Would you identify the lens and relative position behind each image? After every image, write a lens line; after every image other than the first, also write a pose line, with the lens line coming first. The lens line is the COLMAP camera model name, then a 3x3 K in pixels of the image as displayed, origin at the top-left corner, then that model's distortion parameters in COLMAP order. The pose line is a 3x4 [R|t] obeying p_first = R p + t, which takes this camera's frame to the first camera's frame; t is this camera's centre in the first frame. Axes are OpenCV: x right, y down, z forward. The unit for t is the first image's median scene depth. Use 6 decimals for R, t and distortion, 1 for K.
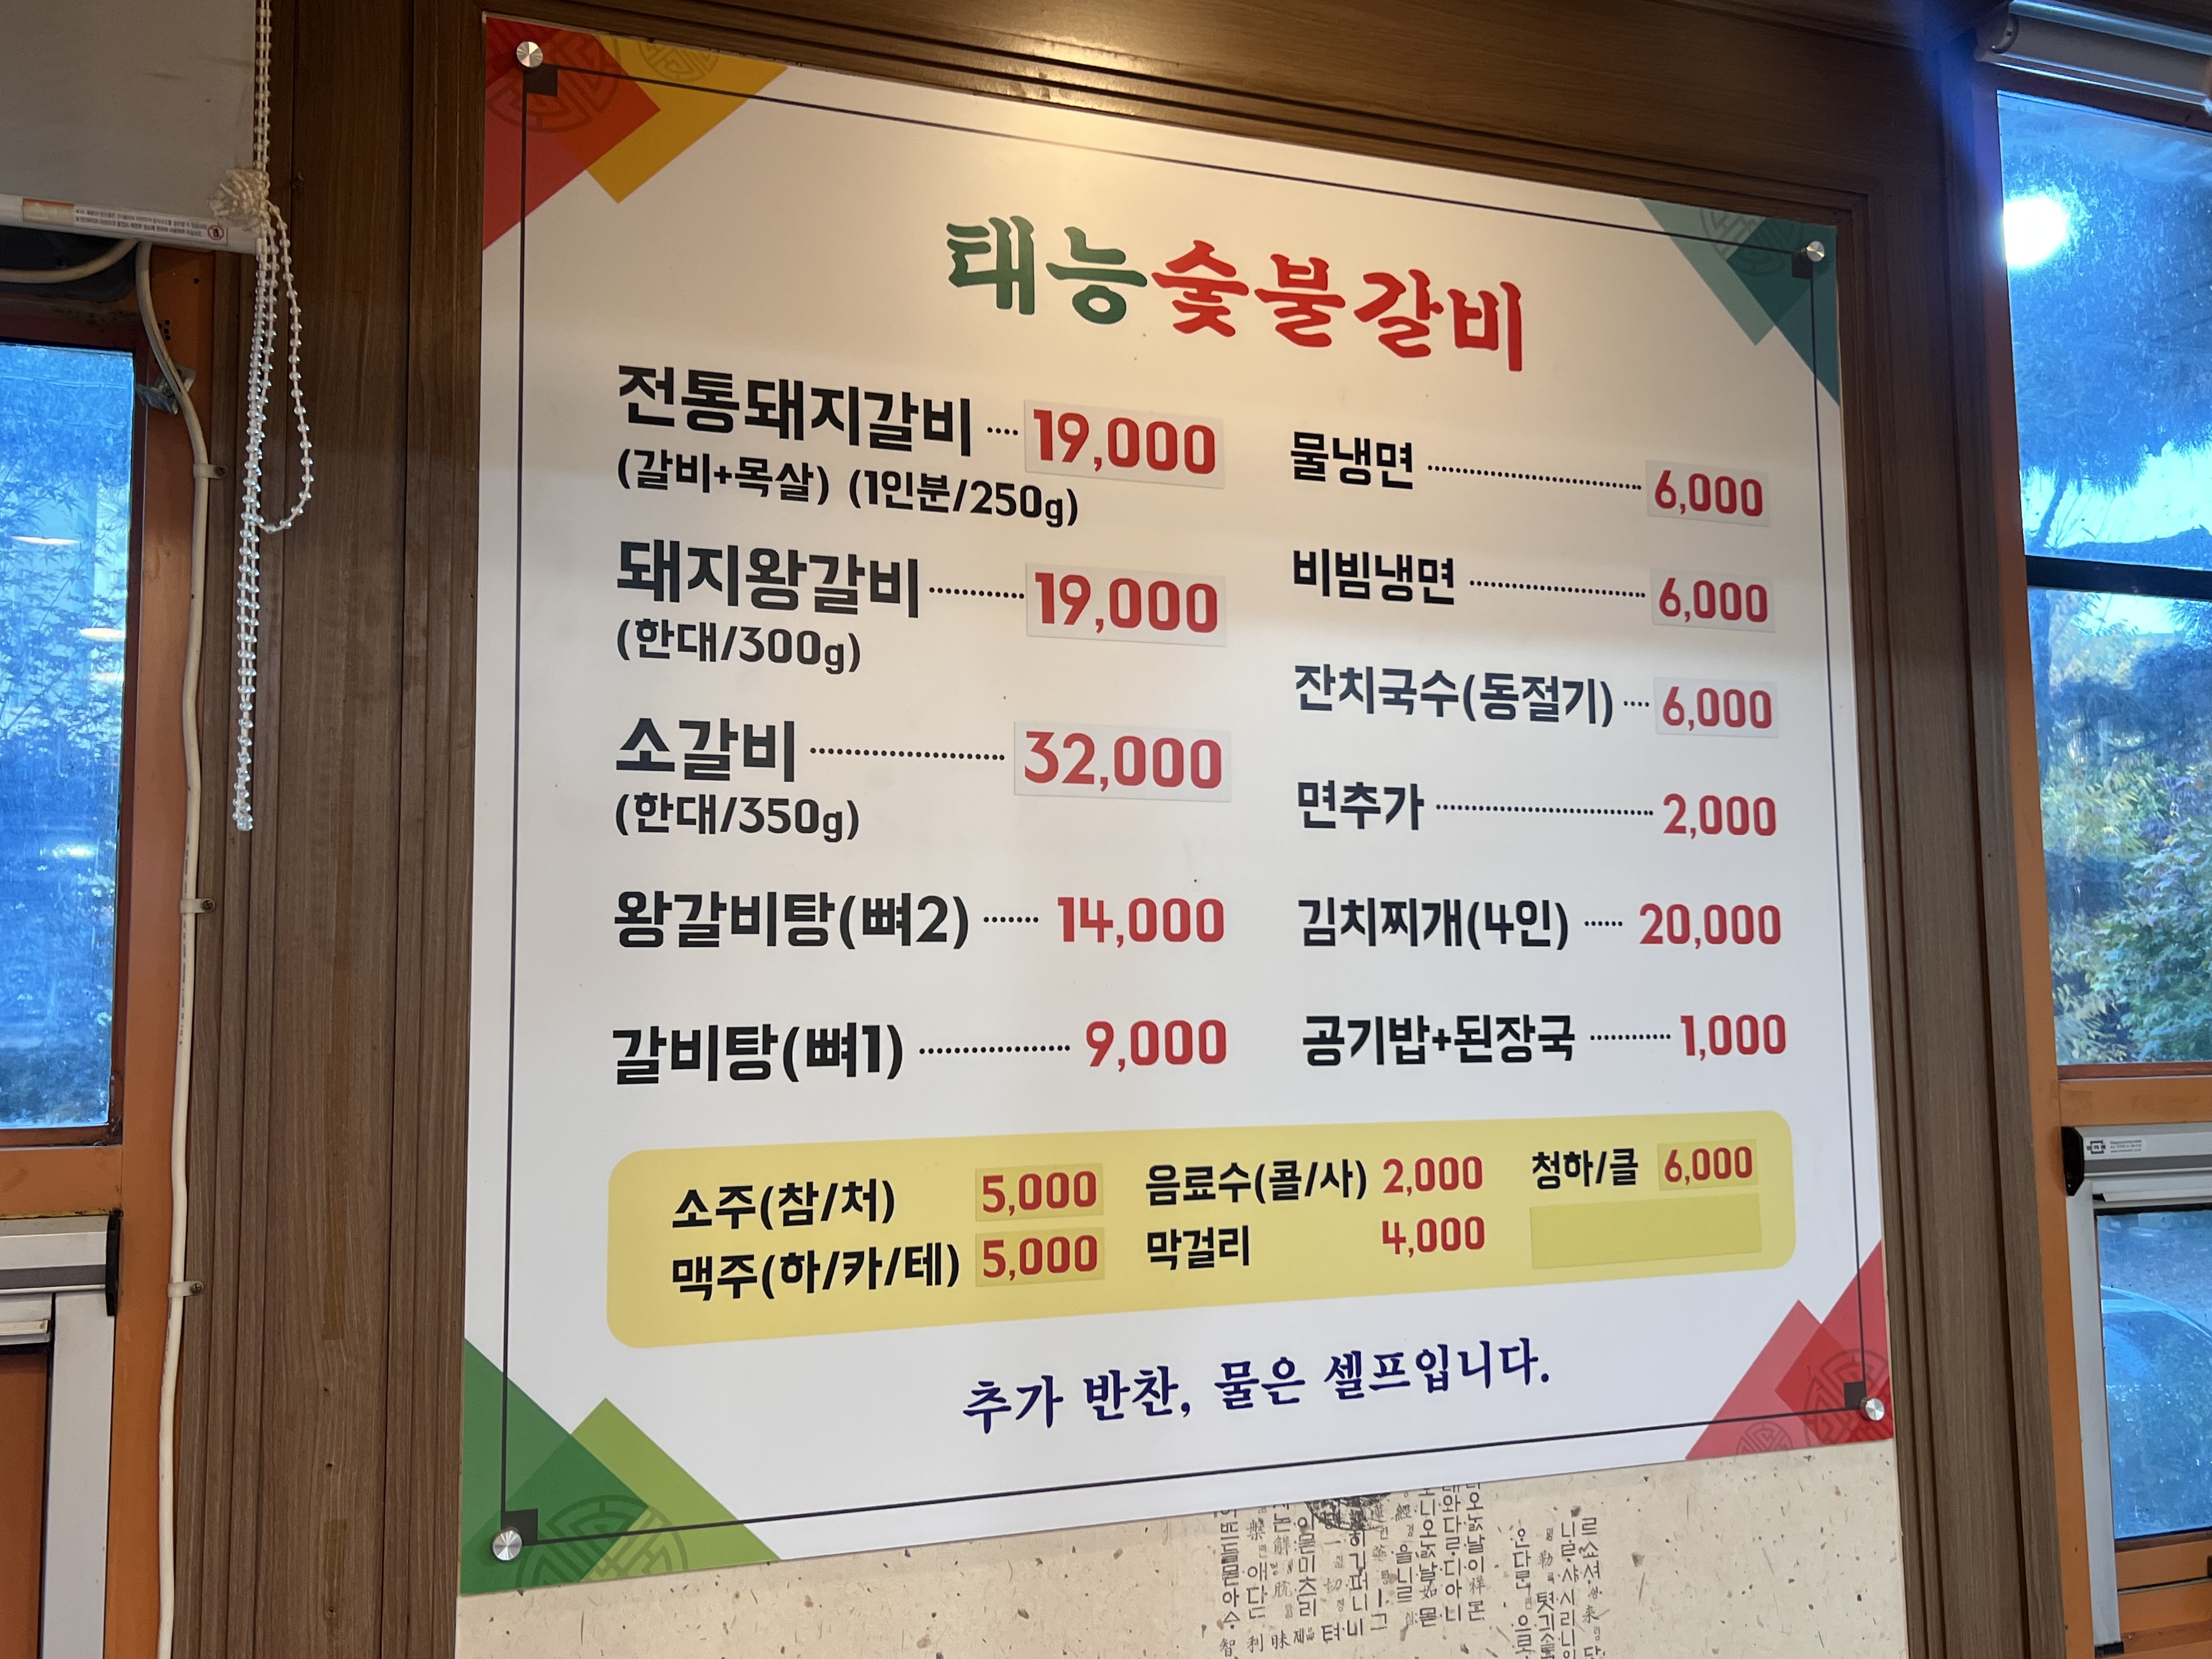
lens RADIAL K [[1922.7, 0, 1105.6], [0, 1922.7, 840.1], [0, 0, 1]] dist [0.063584, -0.062840]
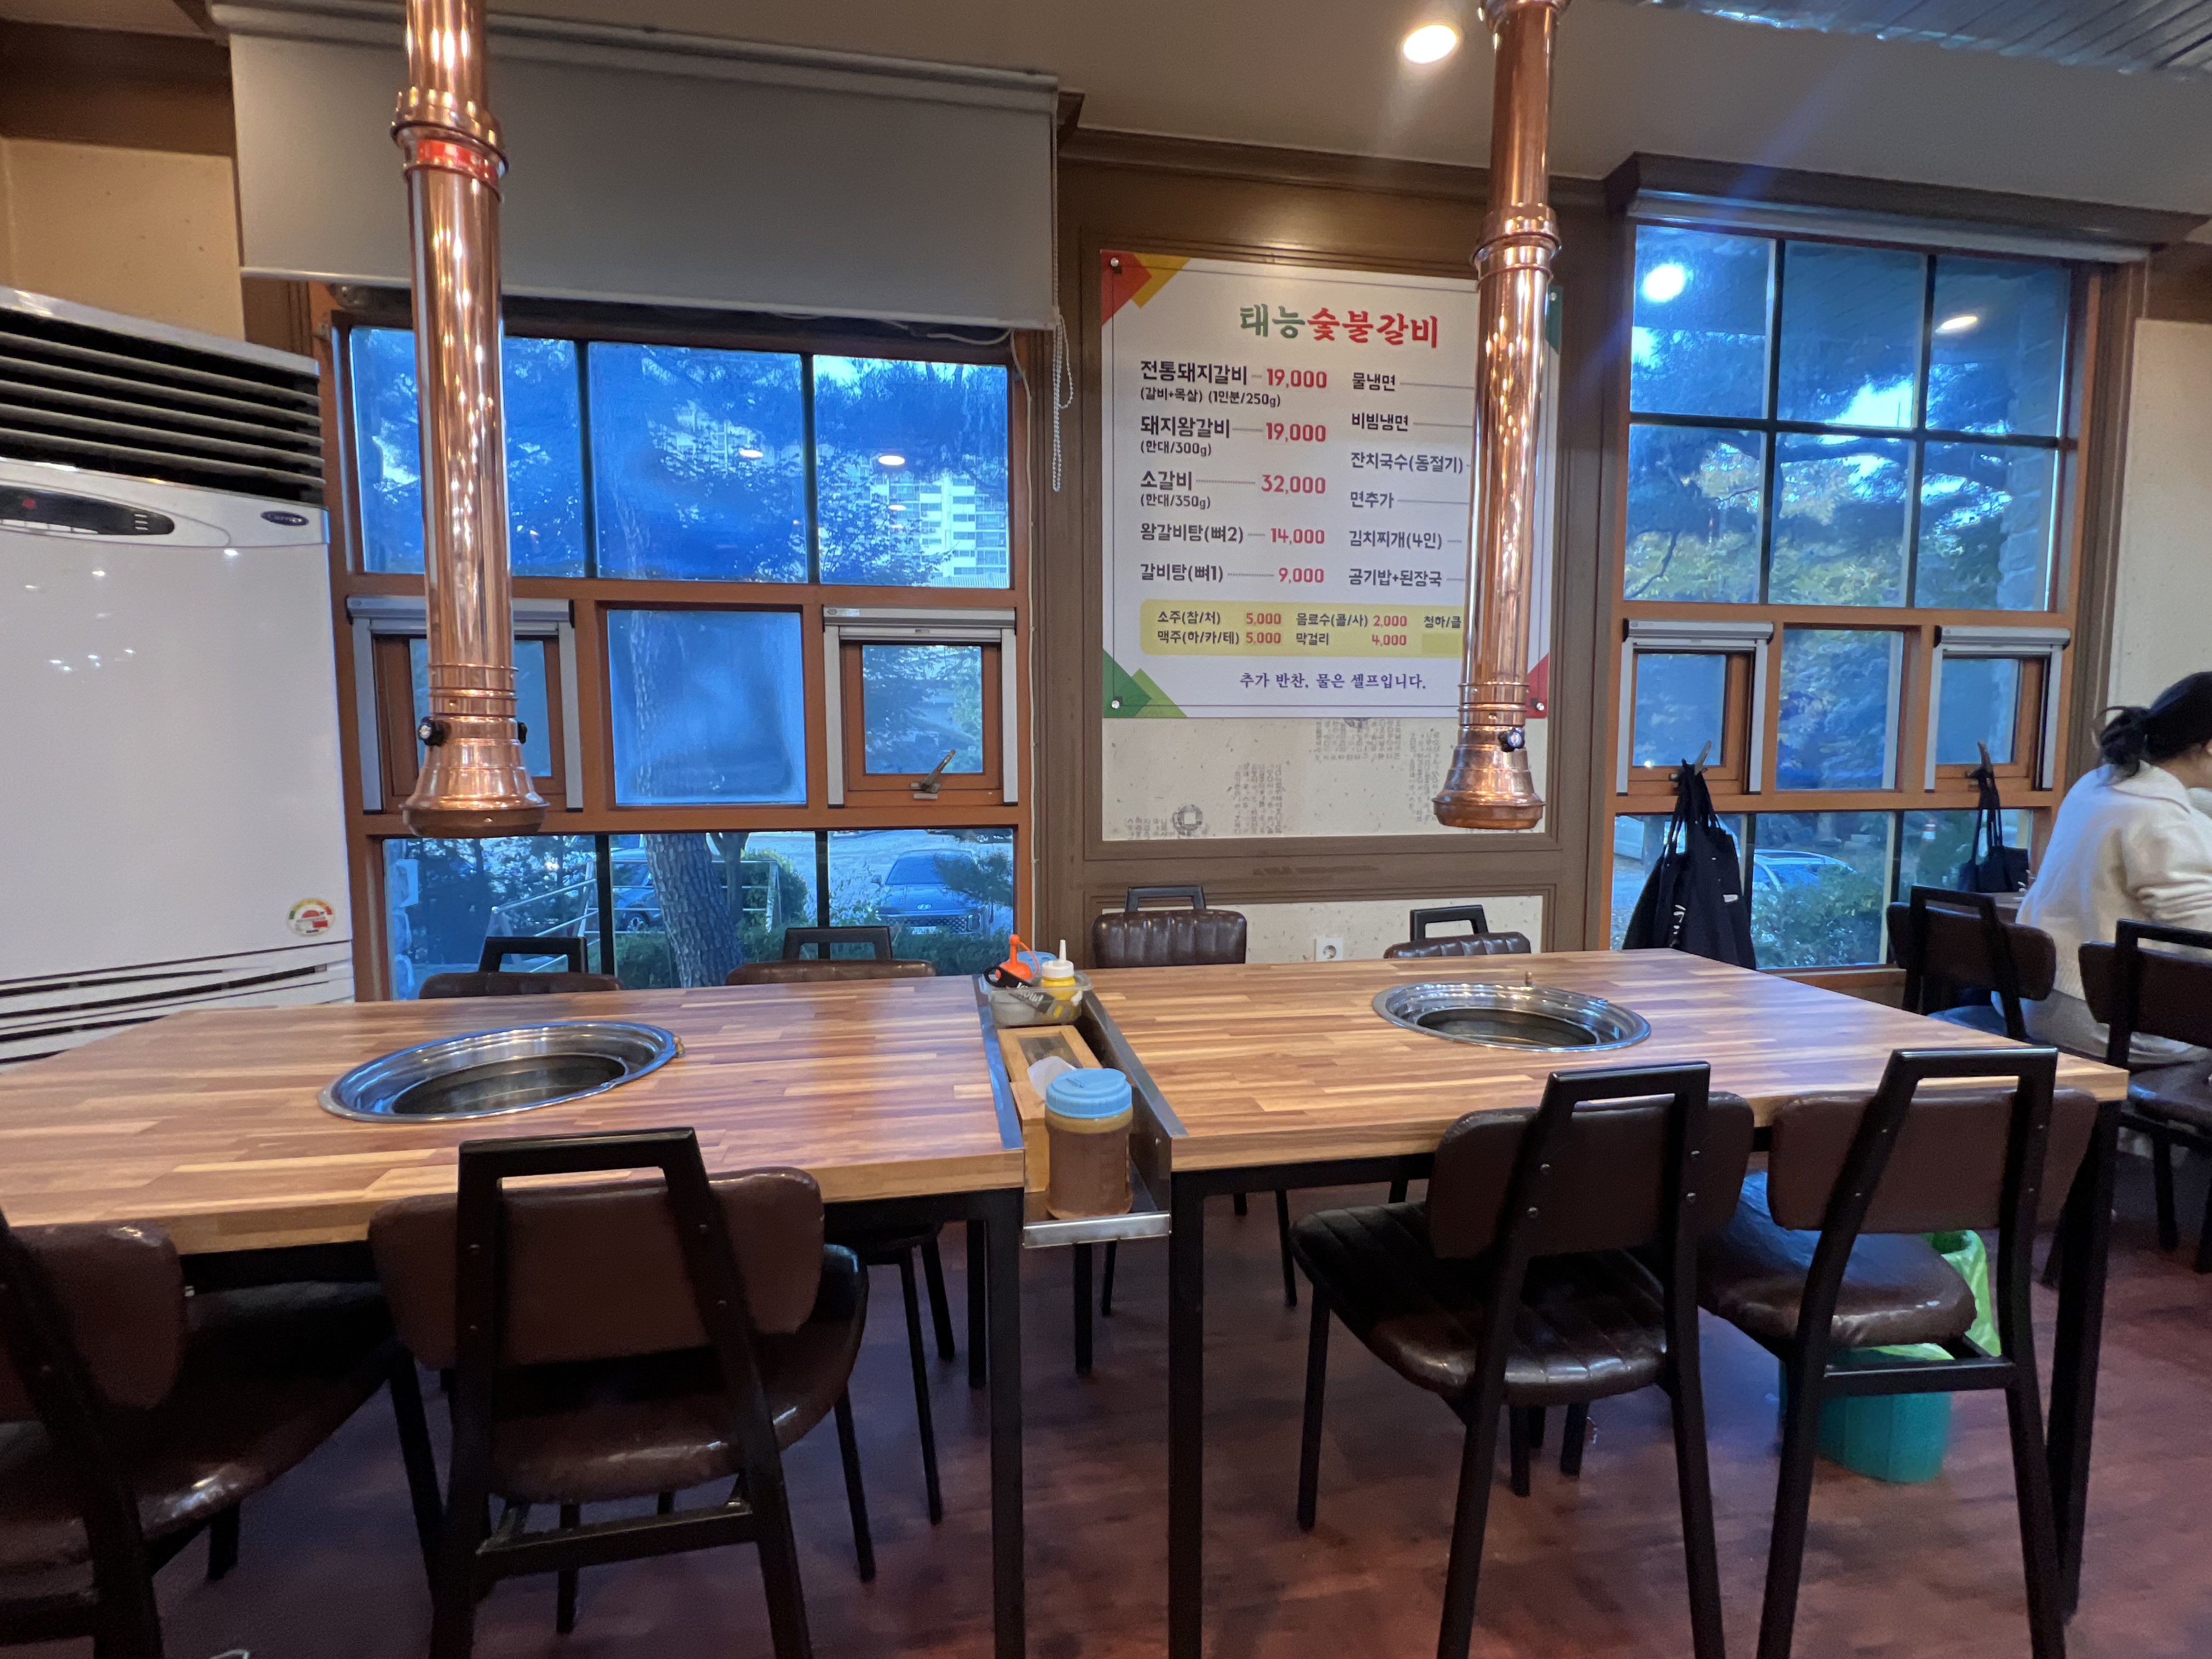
lens RADIAL K [[979.9, 0, 1106.0], [0, 979.9, 823.0], [0, 0, 1]] dist [0.000667, 0.000419]
pose [[0.982073, 0.026268, -0.186664, 0.022363], [0.006193, 0.985212, 0.171229, 0.229899], [0.188401, -0.169315, 0.967387, -0.716389]]
